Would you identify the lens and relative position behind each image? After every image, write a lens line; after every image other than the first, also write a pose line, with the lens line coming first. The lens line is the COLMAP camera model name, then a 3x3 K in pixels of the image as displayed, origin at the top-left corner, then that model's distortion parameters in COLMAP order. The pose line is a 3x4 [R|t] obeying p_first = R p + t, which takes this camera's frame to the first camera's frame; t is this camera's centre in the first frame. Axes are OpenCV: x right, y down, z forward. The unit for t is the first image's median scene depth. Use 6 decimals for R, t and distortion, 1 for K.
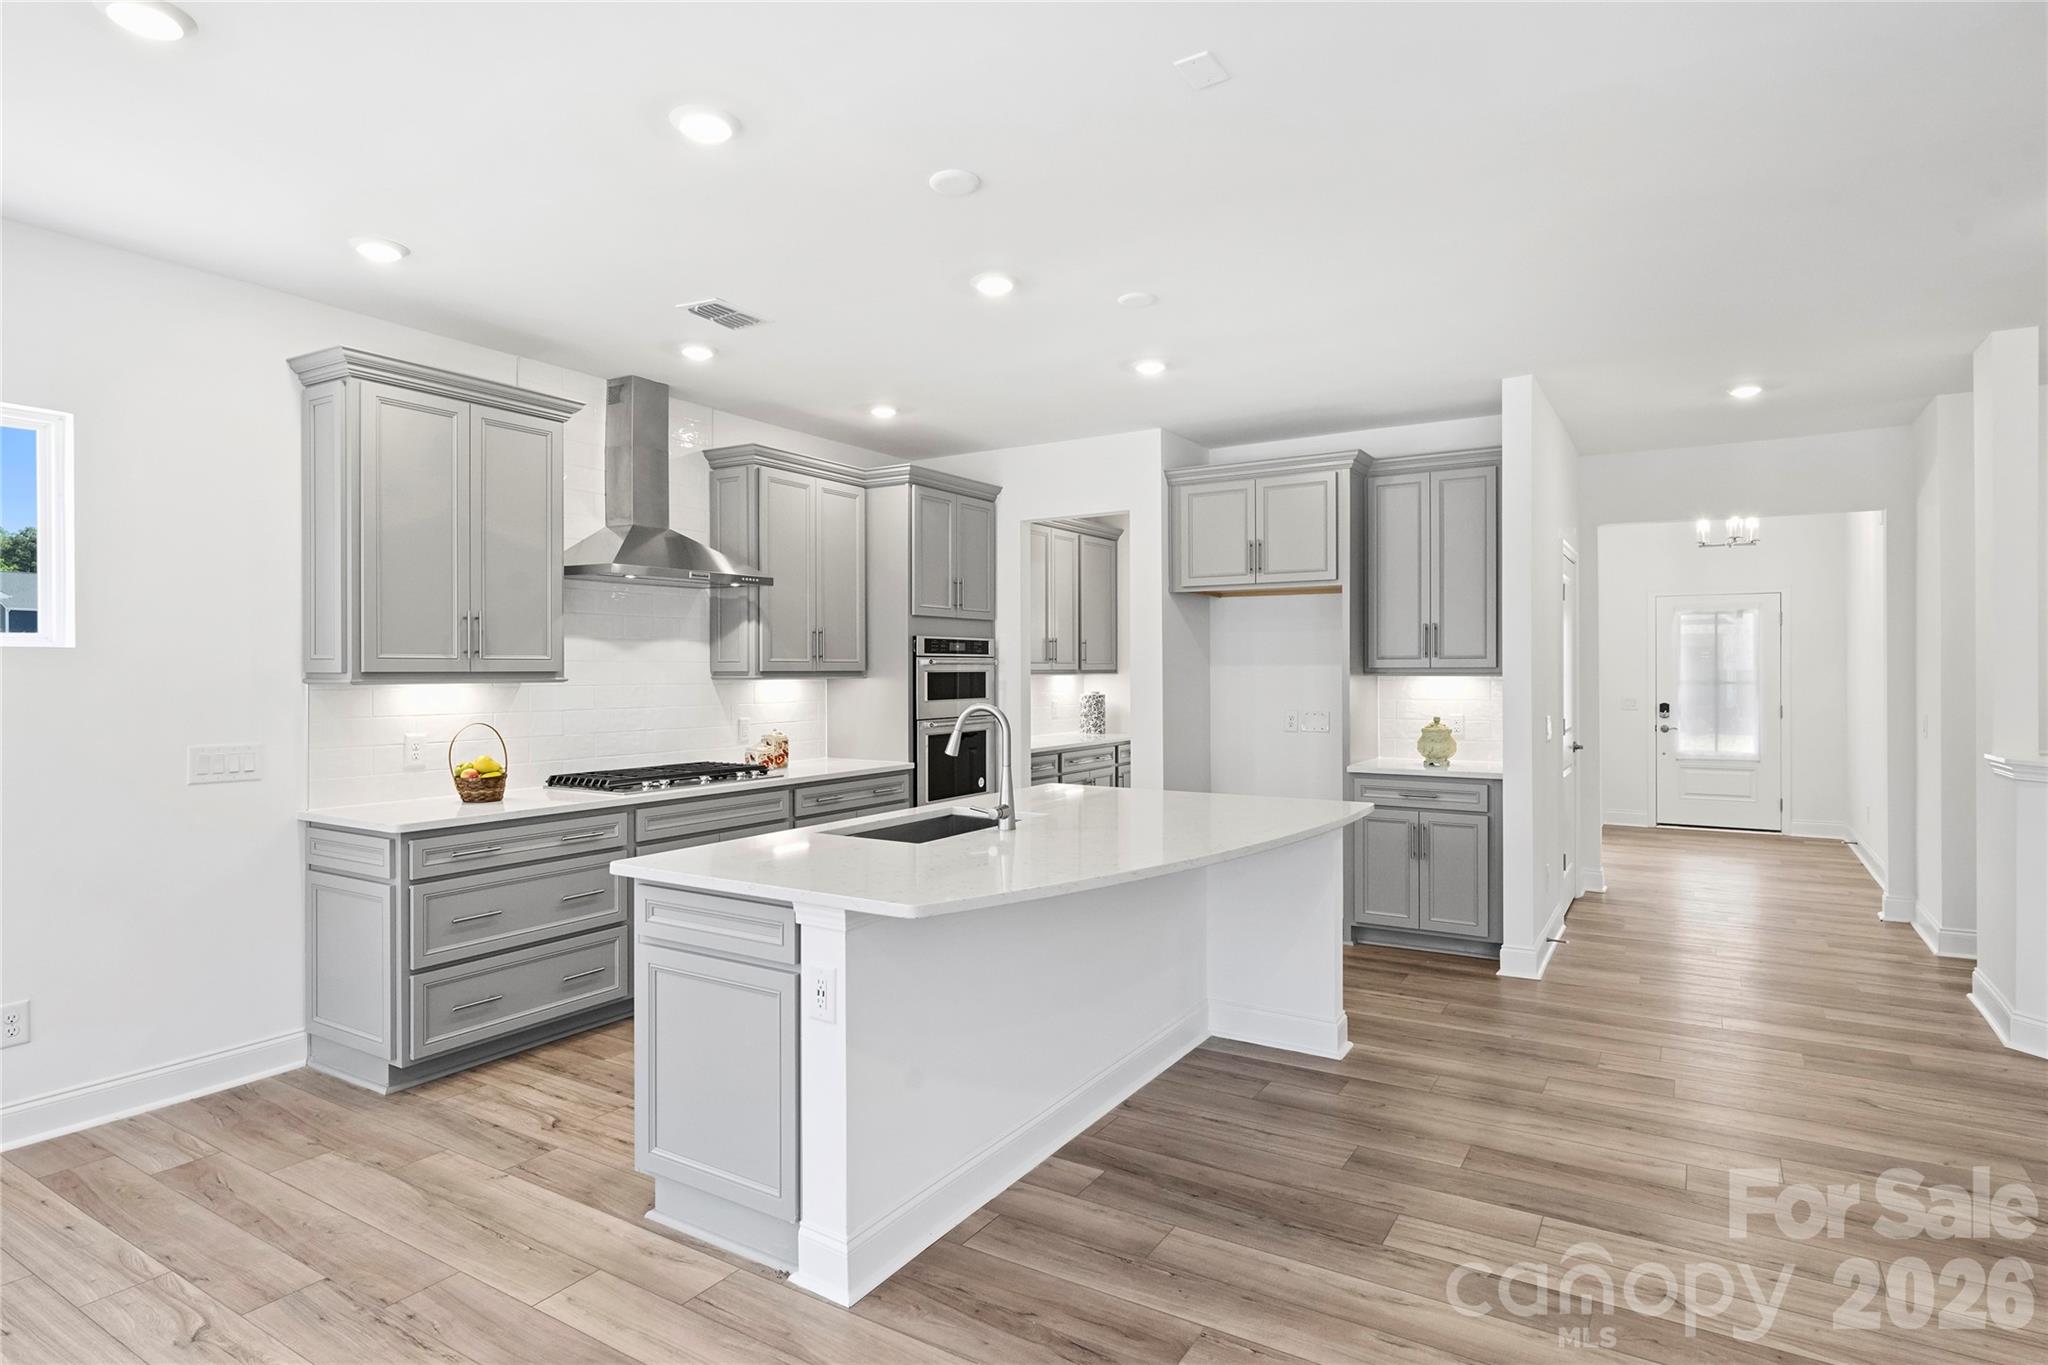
lens RADIAL K [[1091.3, 0, 1020.0], [0, 1091.3, 672.2], [0, 0, 1]] dist [-0.001366, -0.000706]
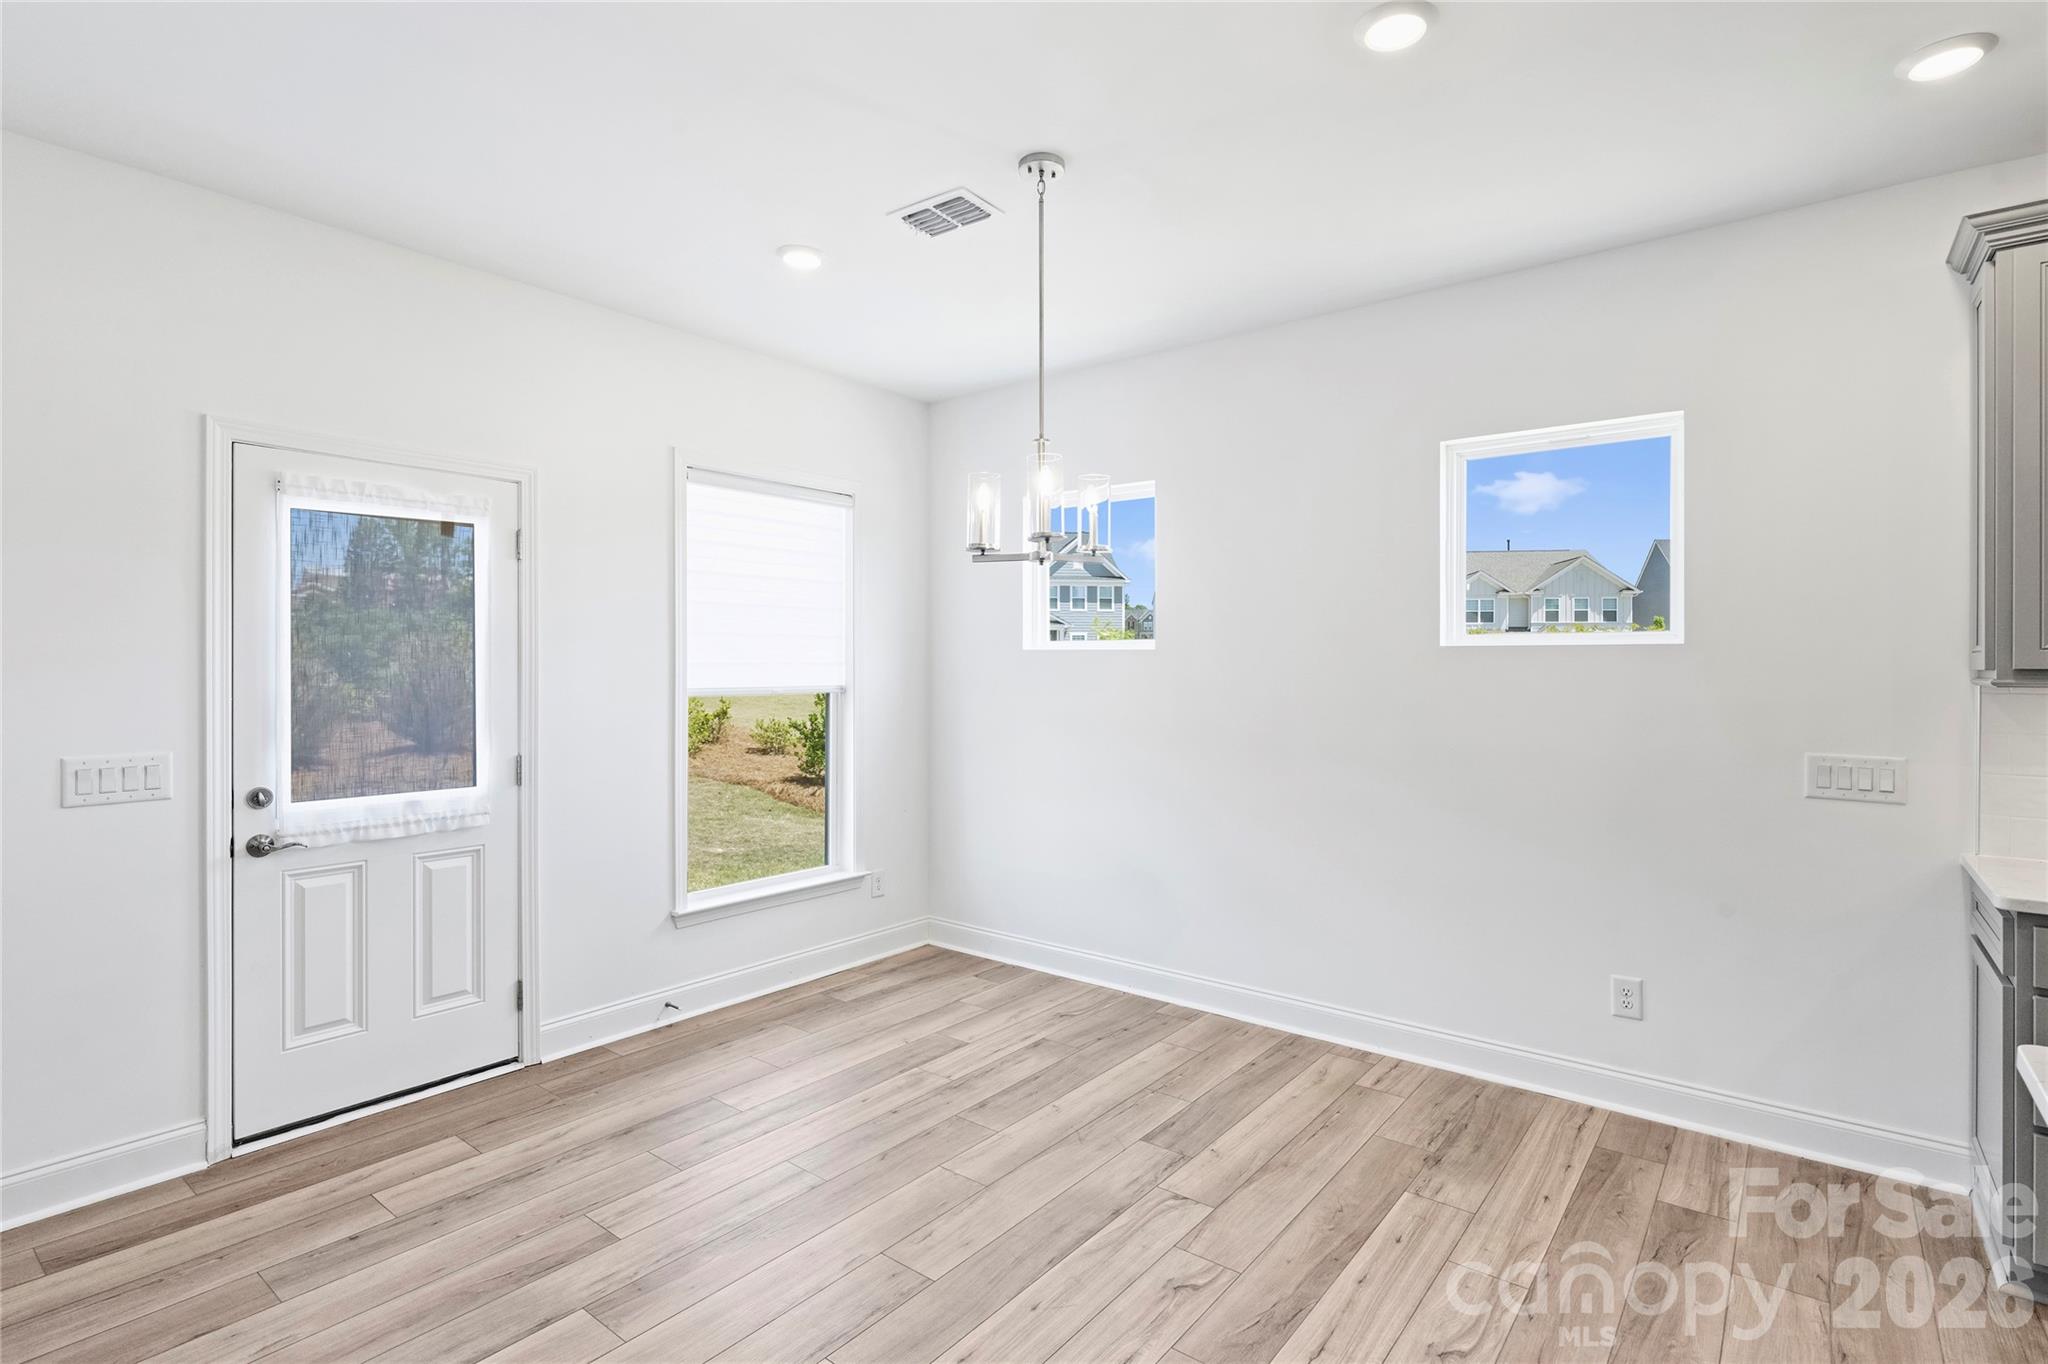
lens RADIAL K [[996.1, 0, 1012.8], [0, 996.1, 676.2], [0, 0, 1]] dist [-0.006157, 0.001345]
pose [[-0.113185, 0.008413, -0.993538, 0.067181], [-0.003372, 0.999955, 0.008851, 0.000533], [0.993568, 0.004352, -0.113152, 0.305517]]
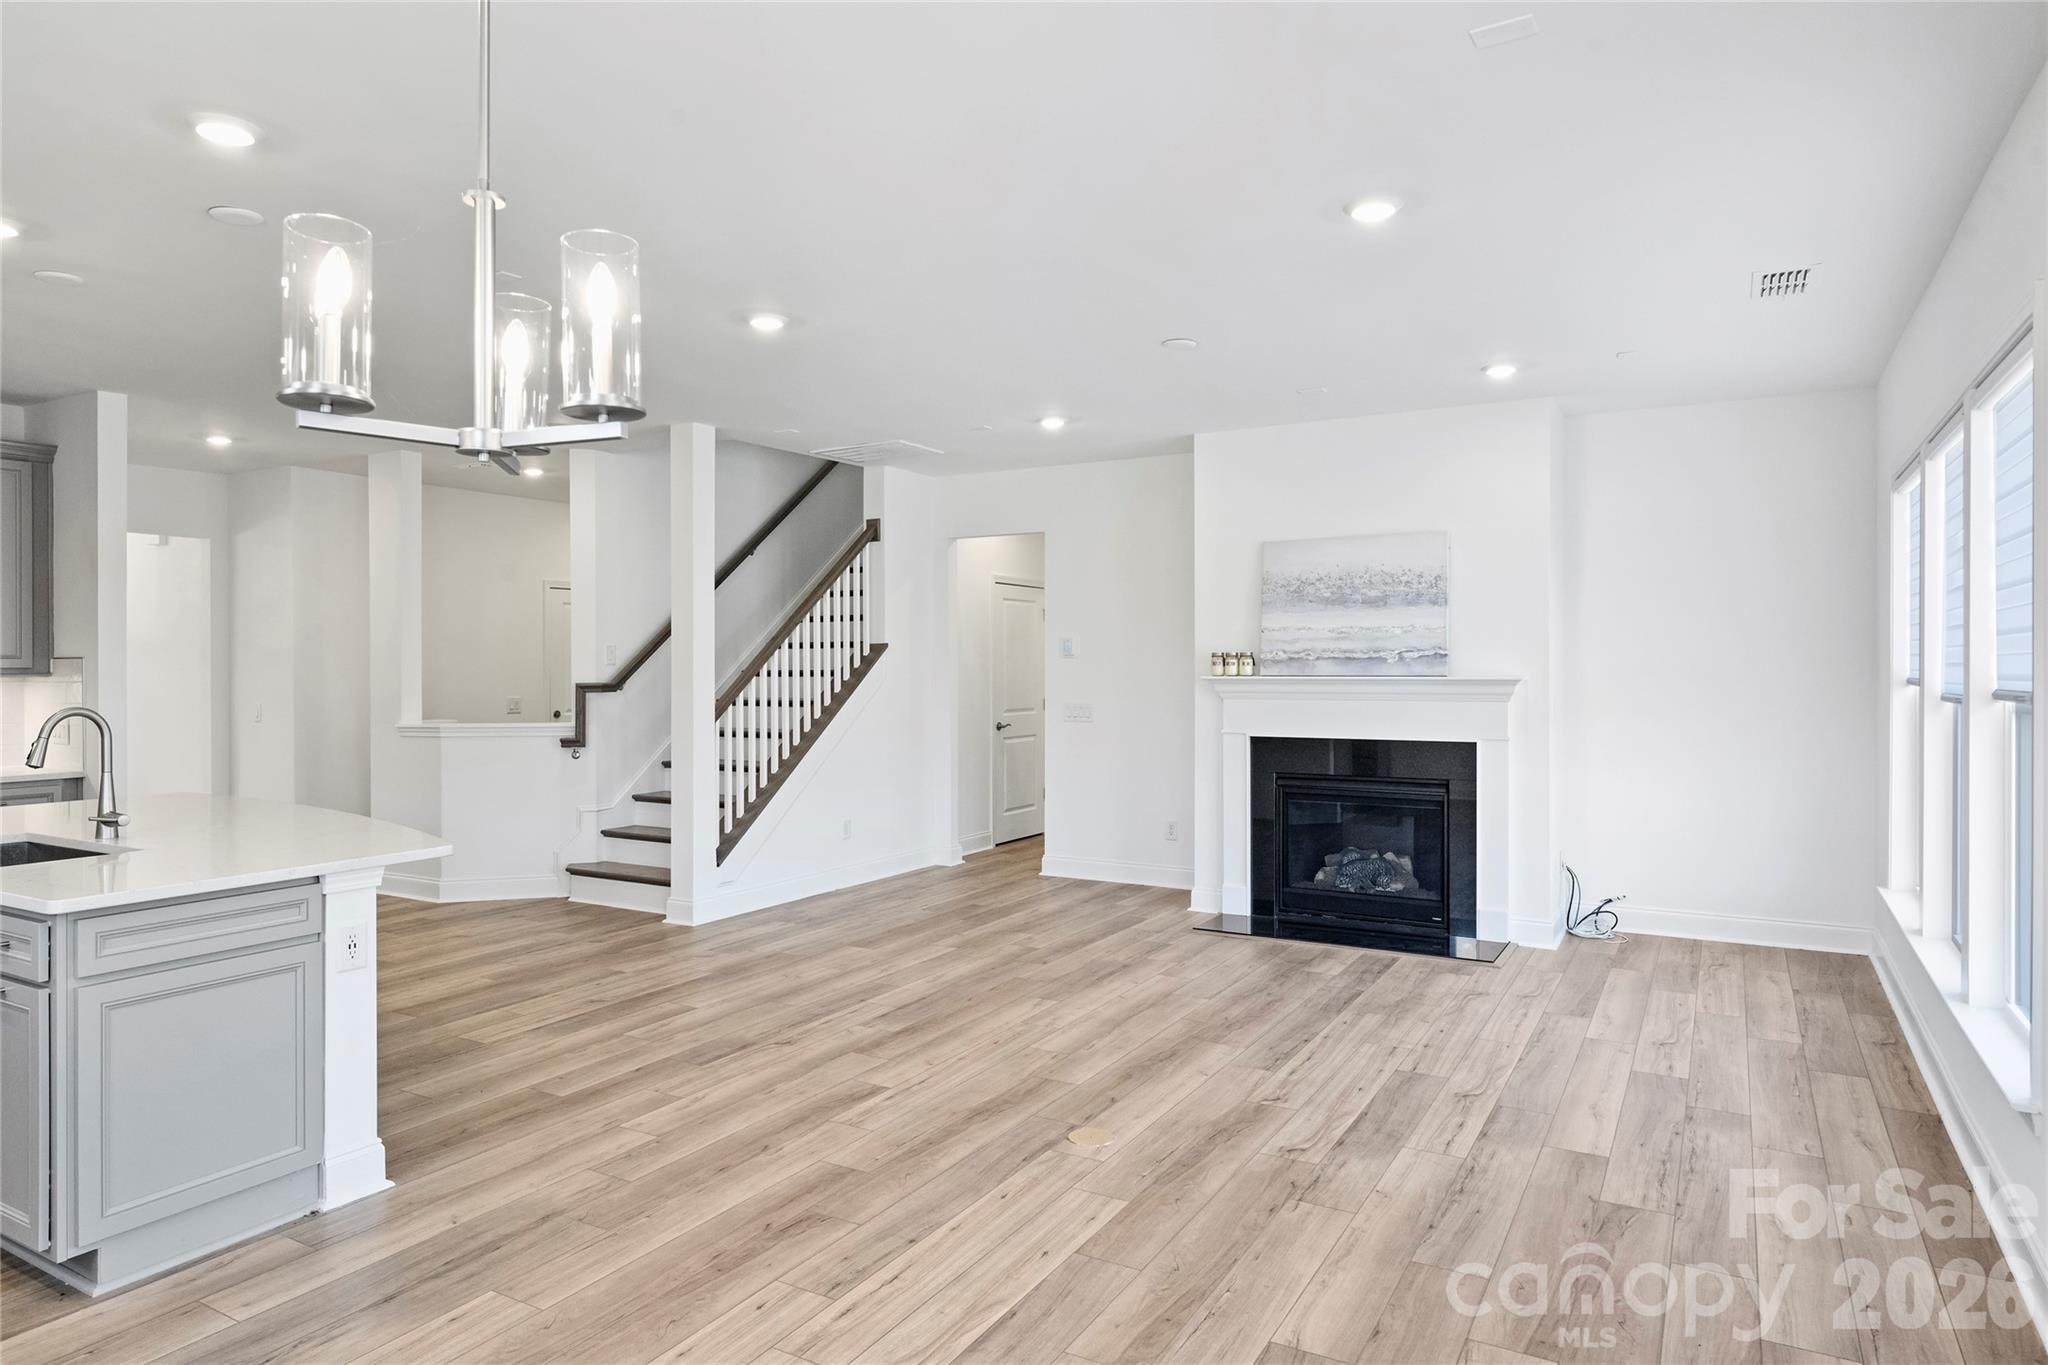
lens RADIAL K [[1229.6, 0, 1016.9], [0, 1229.6, 661.3], [0, 0, 1]] dist [-0.002241, -0.000889]
pose [[-0.035561, 0.005159, 0.999354, -0.710562], [0.004085, 0.999979, -0.005017, -0.001656], [-0.999359, 0.003904, -0.035581, 0.152696]]
